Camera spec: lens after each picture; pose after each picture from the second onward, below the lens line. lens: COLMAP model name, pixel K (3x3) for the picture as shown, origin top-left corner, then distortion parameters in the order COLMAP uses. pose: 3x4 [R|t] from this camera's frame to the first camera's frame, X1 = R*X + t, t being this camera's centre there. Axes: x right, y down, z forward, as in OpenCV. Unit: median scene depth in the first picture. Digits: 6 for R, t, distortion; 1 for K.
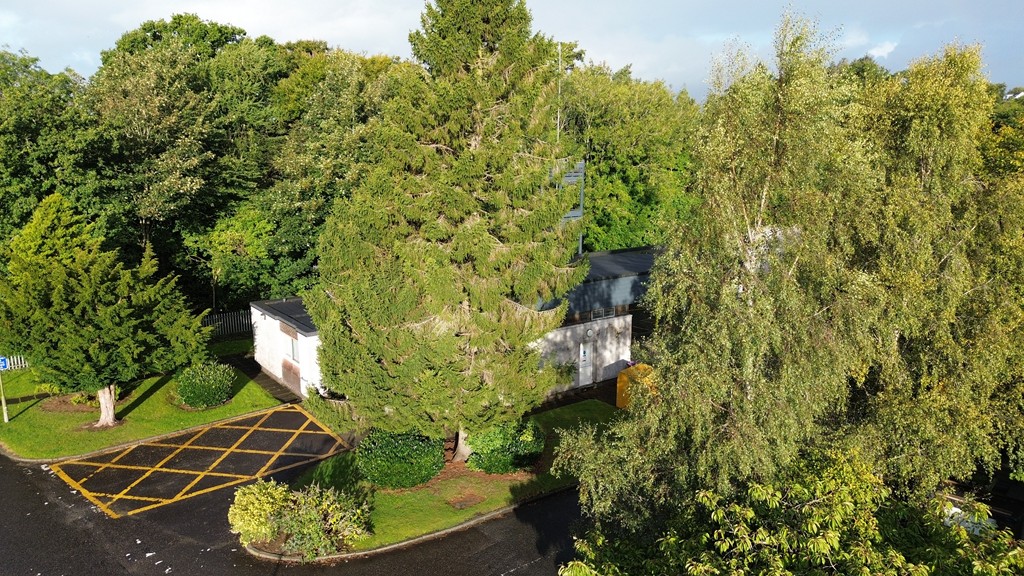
lens RADIAL K [[717.0, 0, 512.3], [0, 717.0, 285.4], [0, 0, 1]] dist [0.078421, -0.073155]
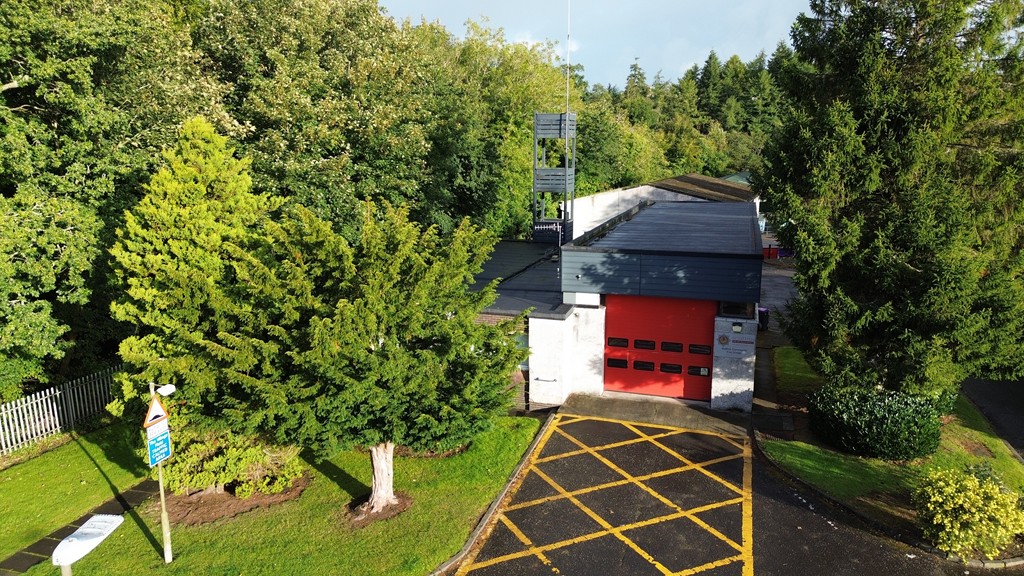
lens RADIAL K [[717.0, 0, 510.2], [0, 717.0, 286.3], [0, 0, 1]] dist [0.078421, -0.073155]
pose [[0.817212, -0.112648, 0.565221, -0.819369], [0.111484, 0.993087, 0.036735, 0.004304], [-0.565452, 0.032993, 0.824121, 0.472378]]
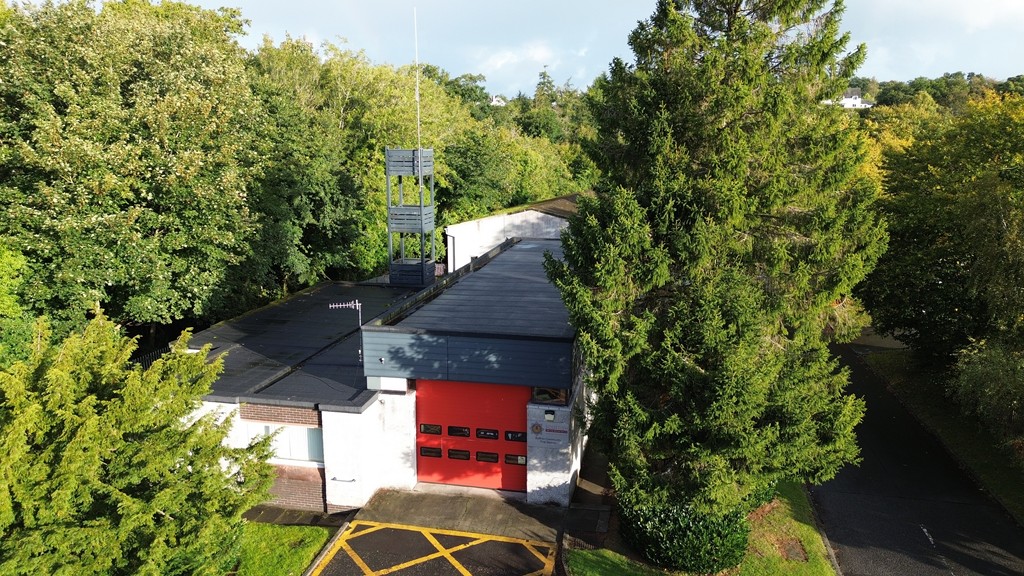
lens RADIAL K [[717.0, 0, 510.3], [0, 717.0, 284.5], [0, 0, 1]] dist [0.078421, -0.073155]
pose [[0.755324, -0.126866, 0.642954, -0.649049], [0.125965, 0.990895, 0.047540, -0.064018], [-0.643131, 0.045082, 0.764428, 0.454399]]
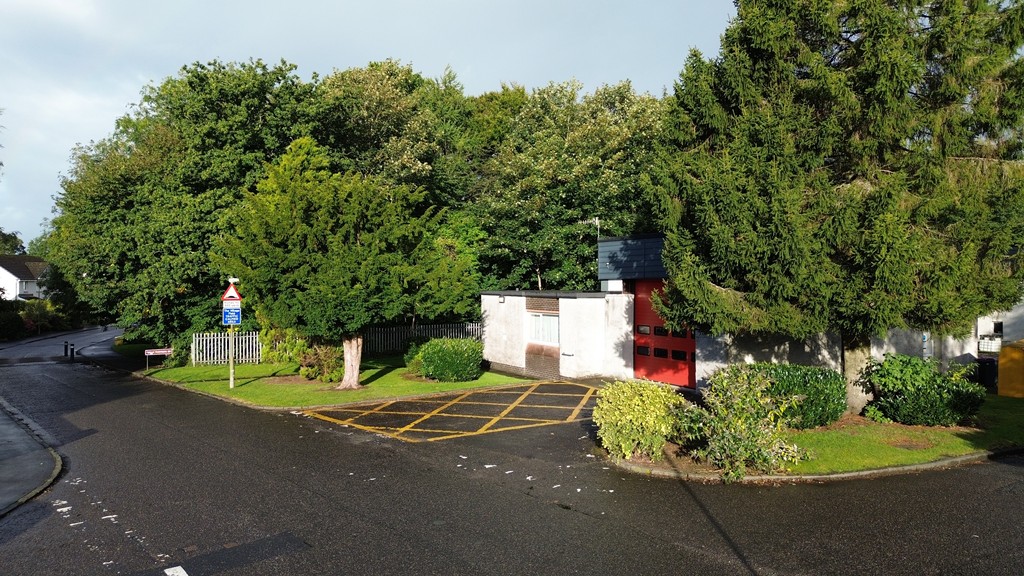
lens RADIAL K [[717.0, 0, 514.8], [0, 717.0, 286.8], [0, 0, 1]] dist [0.078421, -0.073155]
pose [[0.991616, 0.000842, -0.129217, -0.275776], [-0.025209, 0.982027, -0.187052, 0.236077], [0.126737, 0.188741, 0.973814, 0.214631]]
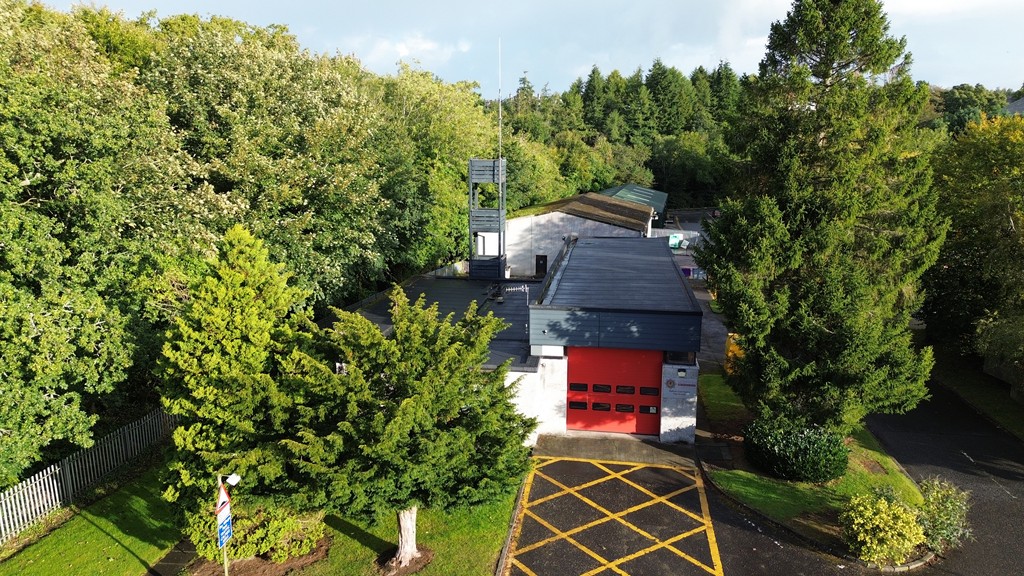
lens RADIAL K [[717.0, 0, 509.7], [0, 717.0, 285.9], [0, 0, 1]] dist [0.078421, -0.073155]
pose [[0.714209, -0.134446, 0.686898, -0.955271], [0.131919, 0.989647, 0.056539, -0.087261], [-0.687388, 0.050235, 0.724551, 0.459925]]
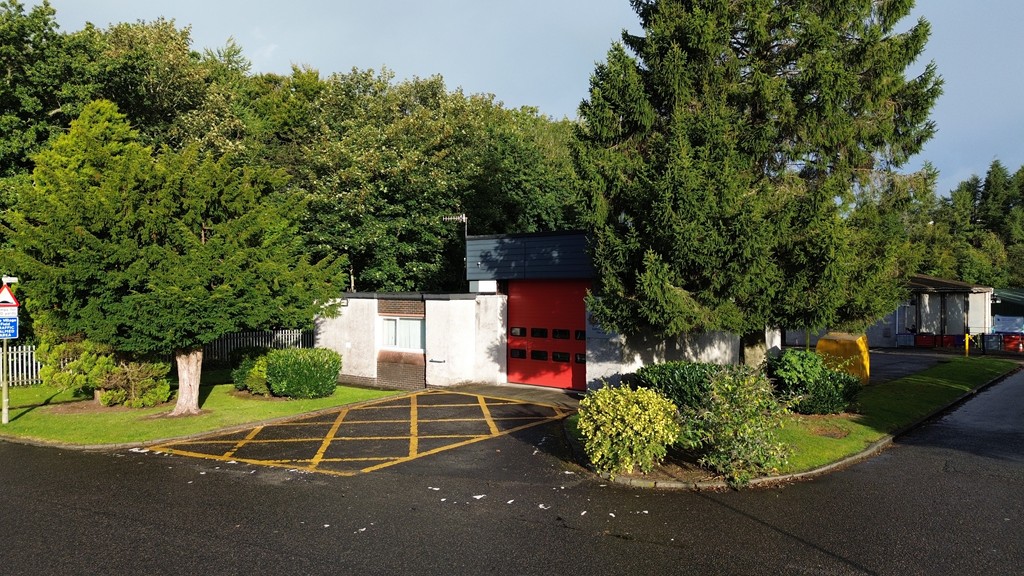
lens RADIAL K [[717.0, 0, 512.3], [0, 717.0, 286.4], [0, 0, 1]] dist [0.078421, -0.073155]
pose [[0.973592, -0.001667, 0.228287, -0.435134], [0.045491, 0.981336, -0.186841, 0.223907], [-0.223715, 0.192292, 0.955498, 0.285493]]
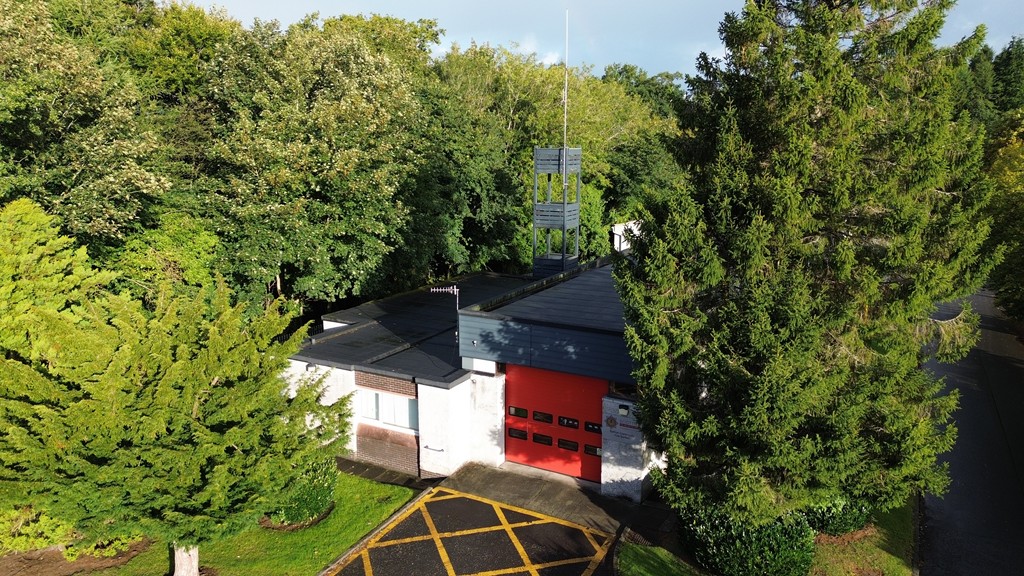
lens RADIAL K [[717.0, 0, 511.4], [0, 717.0, 284.6], [0, 0, 1]] dist [0.078421, -0.073155]
pose [[0.909898, -0.079832, 0.407078, -0.562162], [0.079225, 0.996687, 0.018379, -0.043730], [-0.407196, 0.015528, 0.913209, 0.363699]]
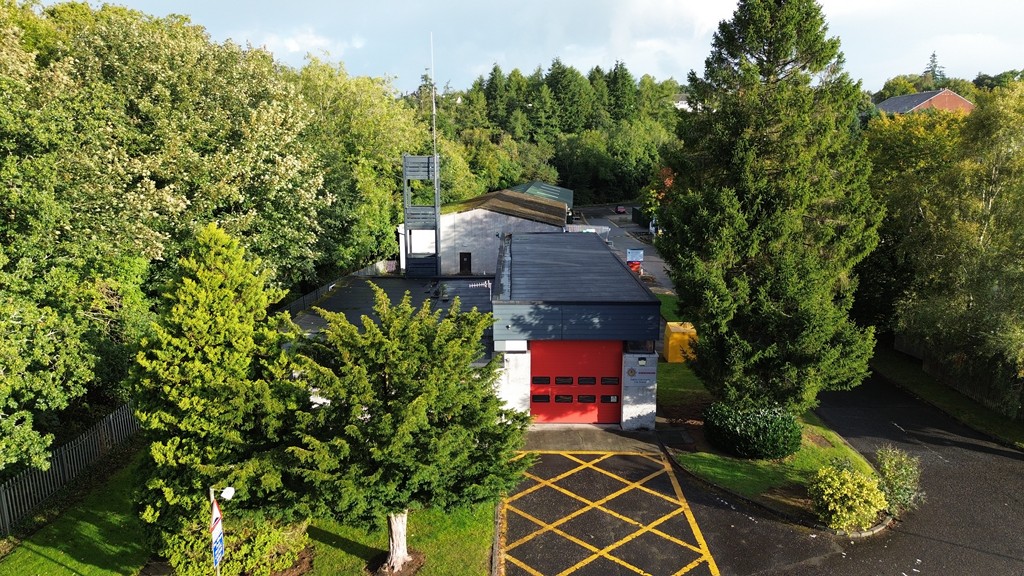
lens RADIAL K [[717.0, 0, 509.5], [0, 717.0, 284.4], [0, 0, 1]] dist [0.078421, -0.073155]
pose [[0.607640, -0.154872, 0.778966, -1.007634], [0.152995, 0.985258, 0.076541, -0.094901], [-0.779337, 0.072668, 0.622377, 0.522850]]
